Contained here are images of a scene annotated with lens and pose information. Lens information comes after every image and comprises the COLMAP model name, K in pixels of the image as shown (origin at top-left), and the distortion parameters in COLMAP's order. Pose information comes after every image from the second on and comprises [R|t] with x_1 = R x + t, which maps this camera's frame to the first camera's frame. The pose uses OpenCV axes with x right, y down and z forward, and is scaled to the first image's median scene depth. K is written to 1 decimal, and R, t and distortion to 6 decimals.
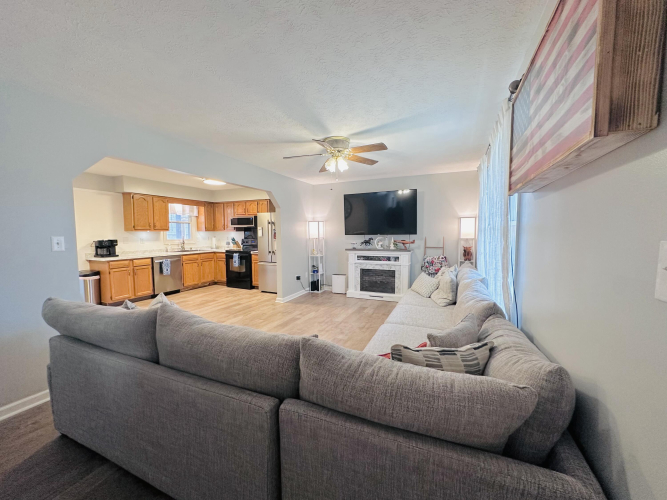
lens RADIAL K [[265.6, 0, 333.3], [0, 265.6, 253.3], [0, 0, 1]] dist [-0.002937, 0.000537]
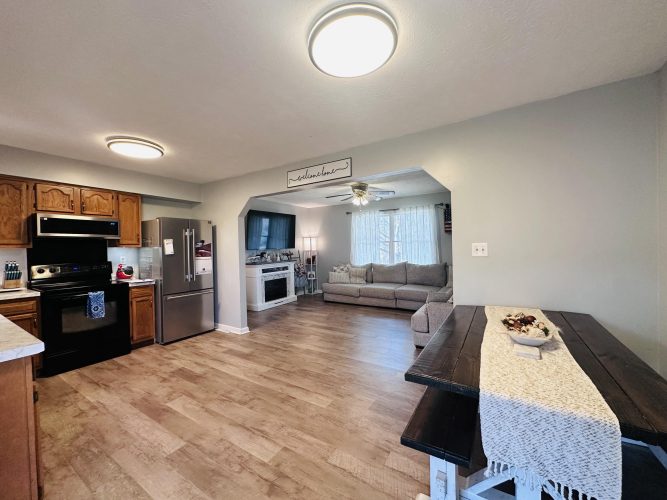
lens RADIAL K [[265.6, 0, 330.3], [0, 265.6, 251.0], [0, 0, 1]] dist [-0.002937, 0.000537]
pose [[0.150065, -0.013939, 0.988578, -0.957605], [0.096079, 0.995374, -0.000550, -0.038181], [-0.983997, 0.095064, 0.150710, 0.598814]]
